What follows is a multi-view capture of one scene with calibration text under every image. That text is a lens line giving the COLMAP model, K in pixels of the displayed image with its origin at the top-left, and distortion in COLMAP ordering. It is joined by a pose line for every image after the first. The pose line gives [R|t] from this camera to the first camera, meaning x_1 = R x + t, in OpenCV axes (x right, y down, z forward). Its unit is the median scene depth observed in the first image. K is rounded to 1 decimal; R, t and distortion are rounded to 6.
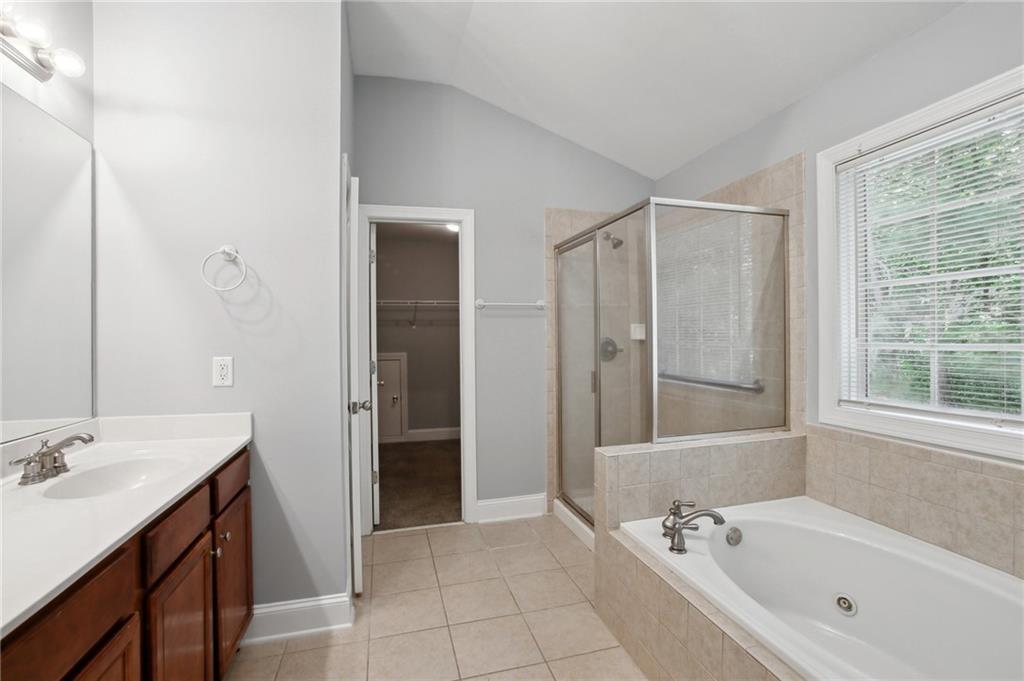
lens RADIAL K [[464.2, 0, 508.6], [0, 464.2, 339.9], [0, 0, 1]] dist [-0.032208, 0.005940]
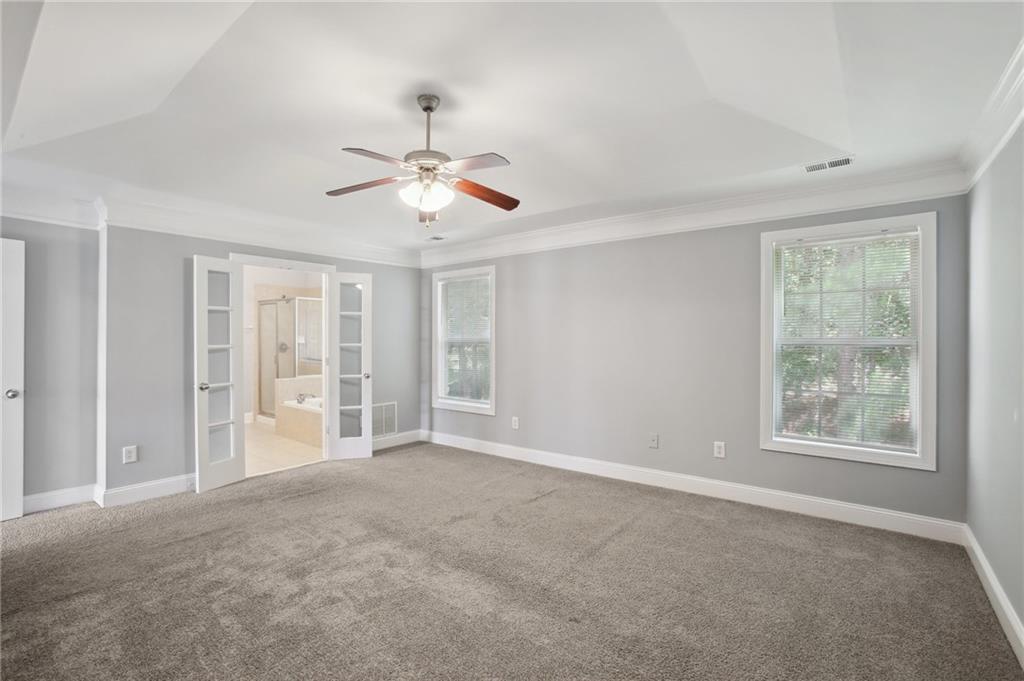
lens RADIAL K [[464.2, 0, 501.4], [0, 464.2, 341.1], [0, 0, 1]] dist [-0.032208, 0.005940]
pose [[0.807910, 0.008677, 0.589242, -0.264630], [-0.009116, 0.999956, -0.002226, -0.016281], [-0.589236, -0.003573, 0.807953, -1.531410]]
